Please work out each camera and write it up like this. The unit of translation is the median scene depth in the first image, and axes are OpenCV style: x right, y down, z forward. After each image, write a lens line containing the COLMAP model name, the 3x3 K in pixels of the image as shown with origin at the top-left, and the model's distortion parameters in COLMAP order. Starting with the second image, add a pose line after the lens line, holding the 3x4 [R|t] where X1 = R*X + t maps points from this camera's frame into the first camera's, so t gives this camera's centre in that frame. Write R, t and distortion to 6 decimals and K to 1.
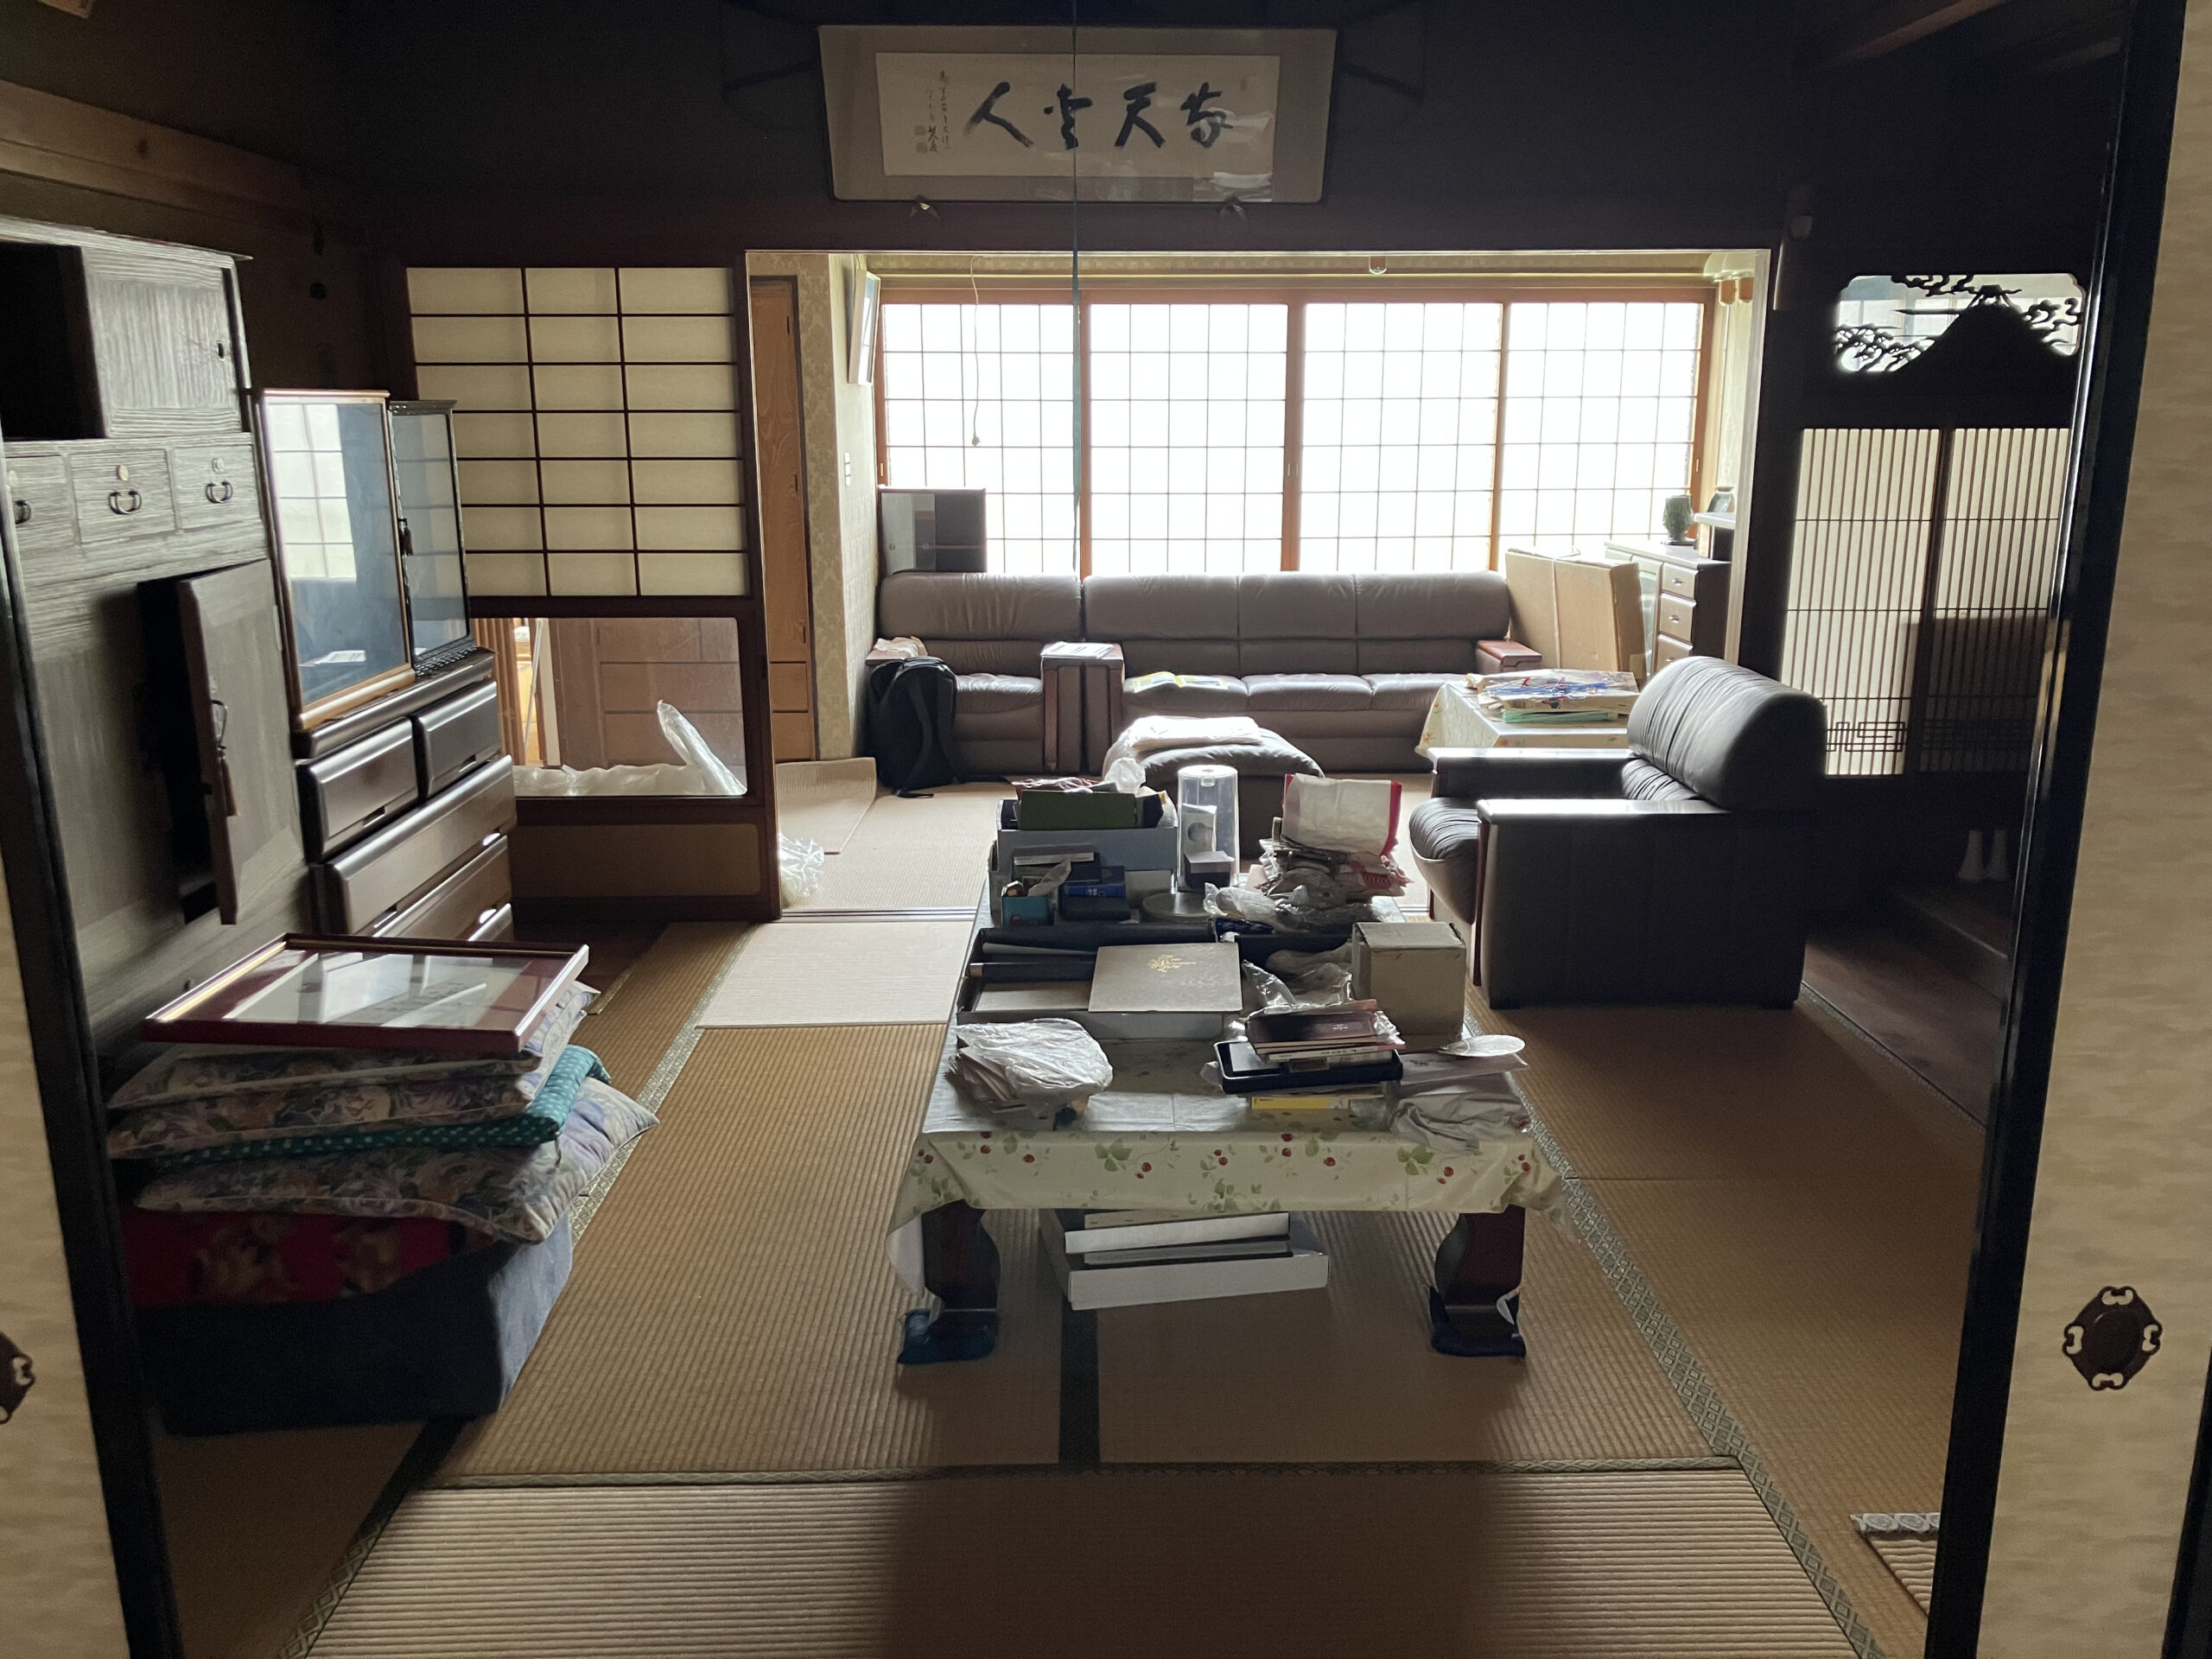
lens RADIAL K [[1807.6, 0, 1125.9], [0, 1807.6, 843.7], [0, 0, 1]] dist [0.054411, -0.055742]
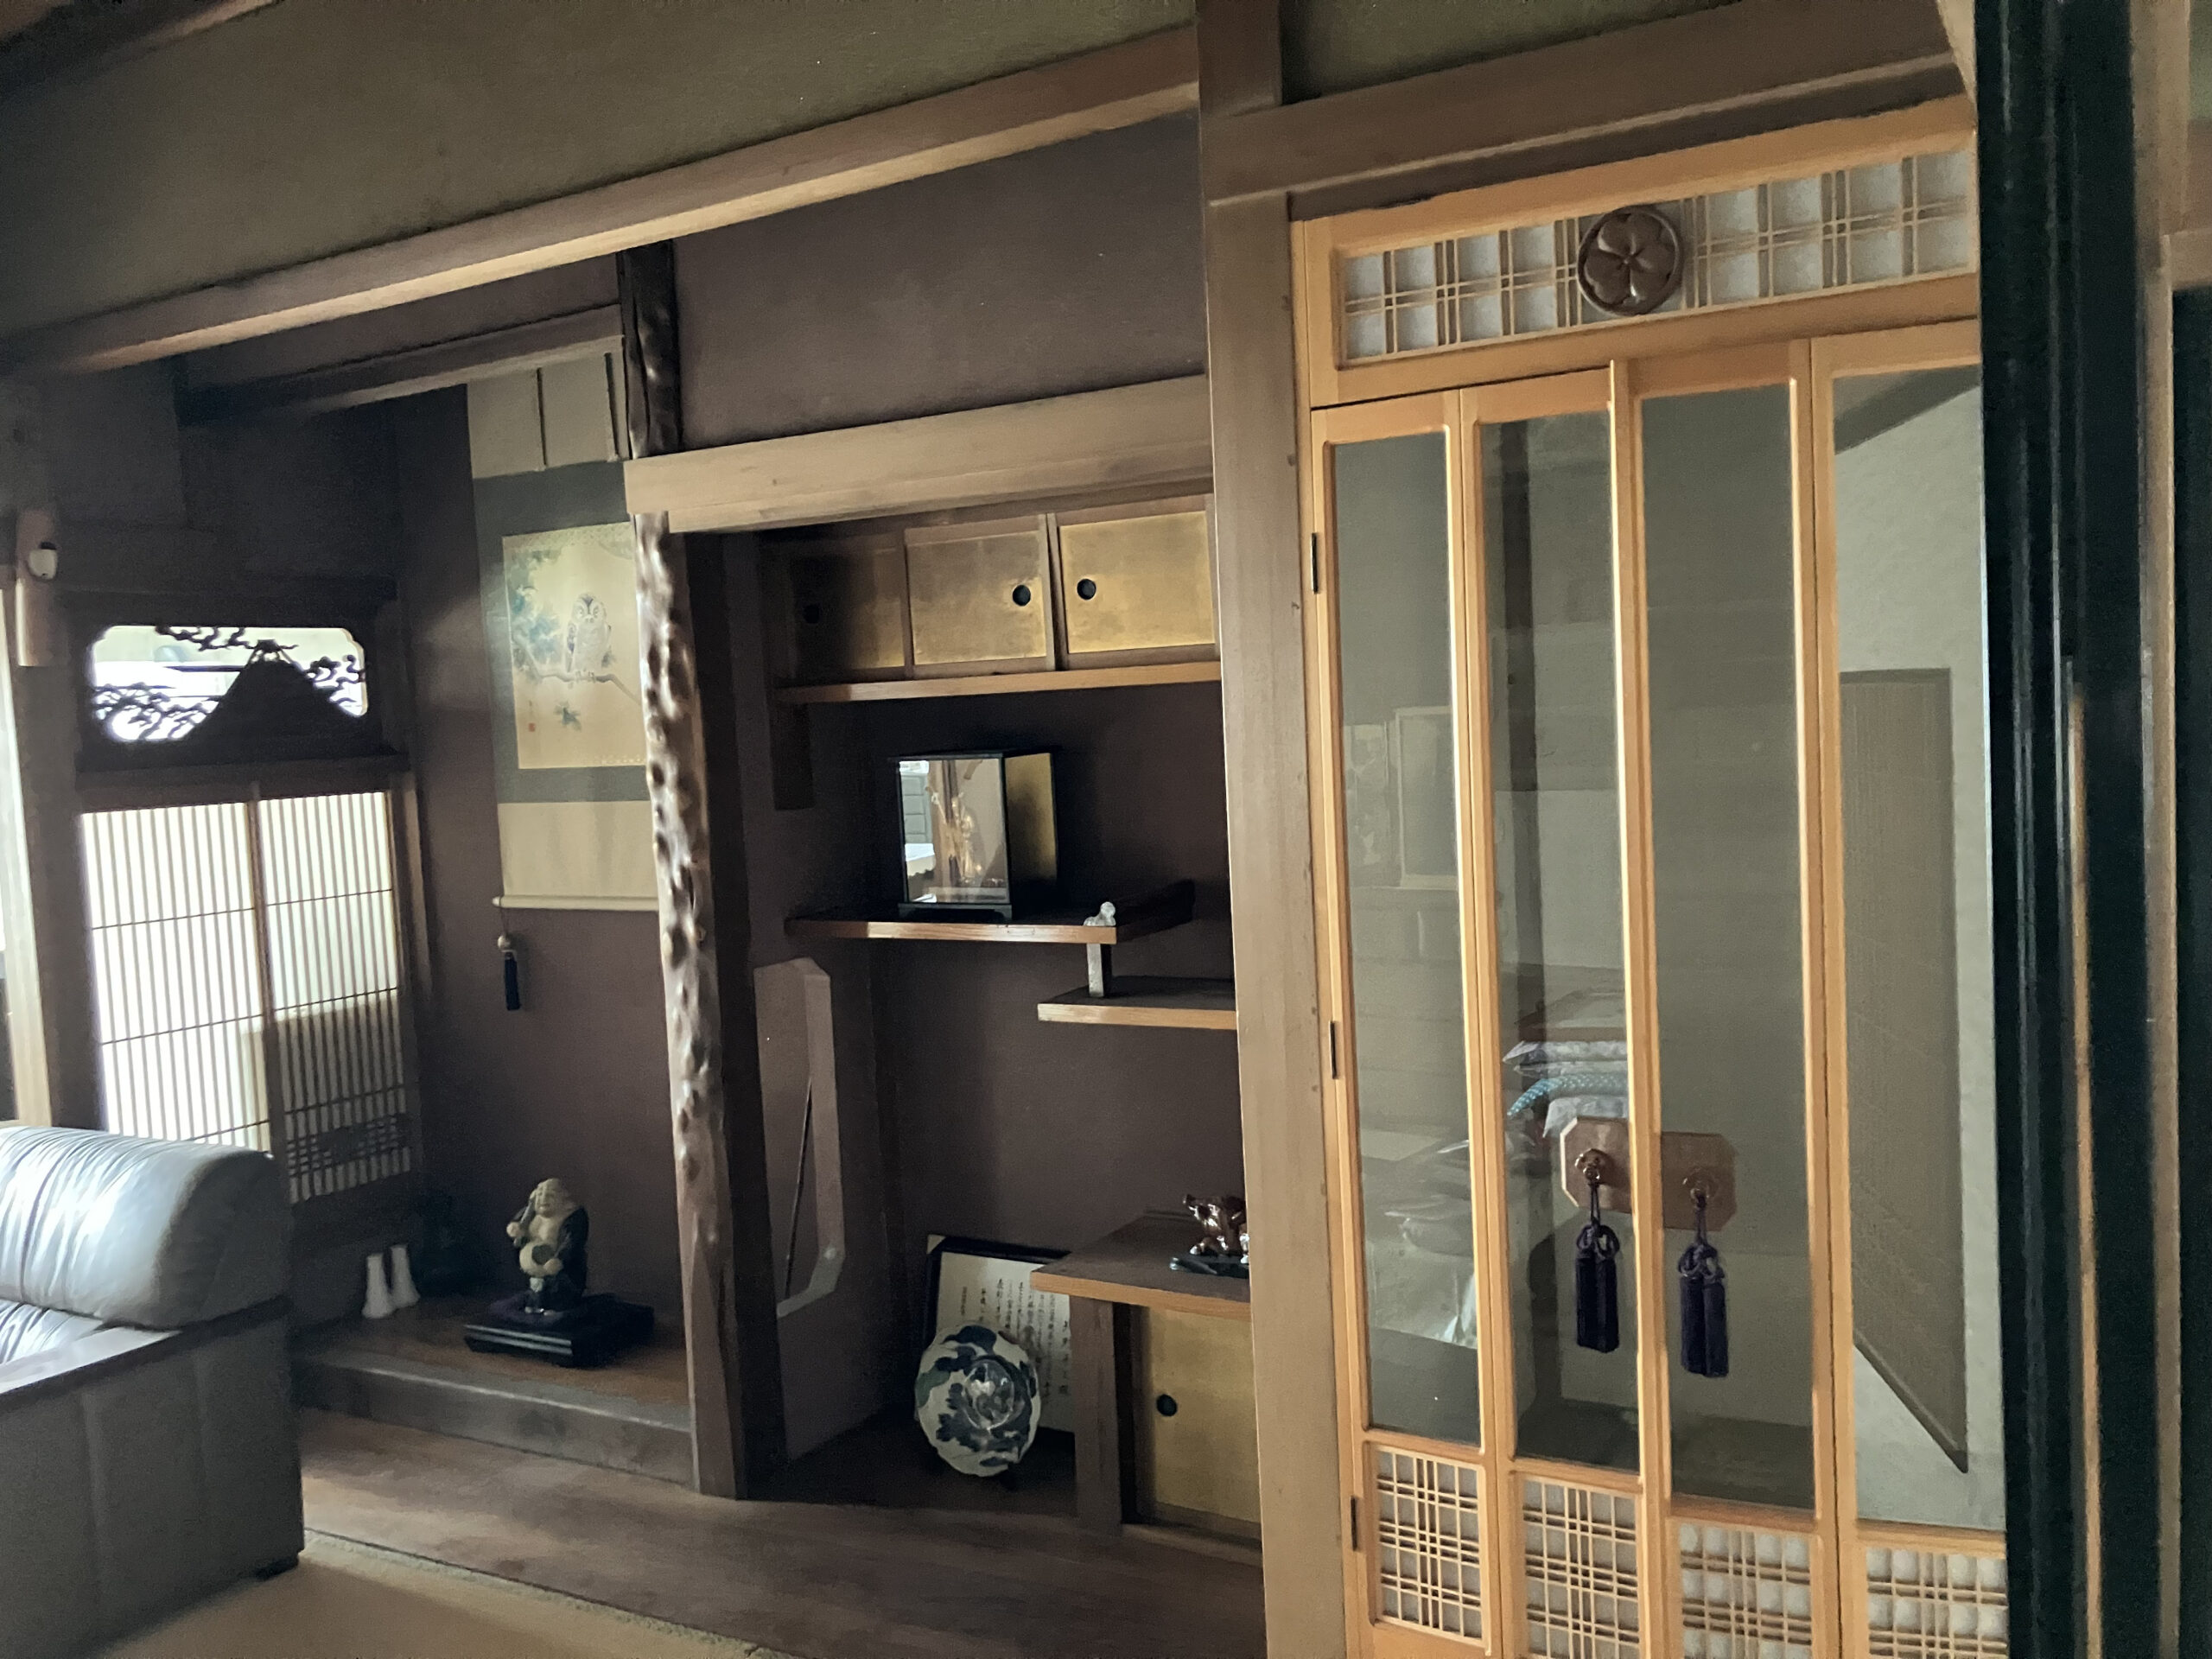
lens RADIAL K [[1807.6, 0, 1092.7], [0, 1807.6, 846.8], [0, 0, 1]] dist [0.054411, -0.055742]
pose [[0.519842, -0.090009, 0.849507, -0.067694], [0.252940, 0.966061, -0.052424, -0.065195], [-0.815957, 0.242127, 0.524966, 0.247675]]
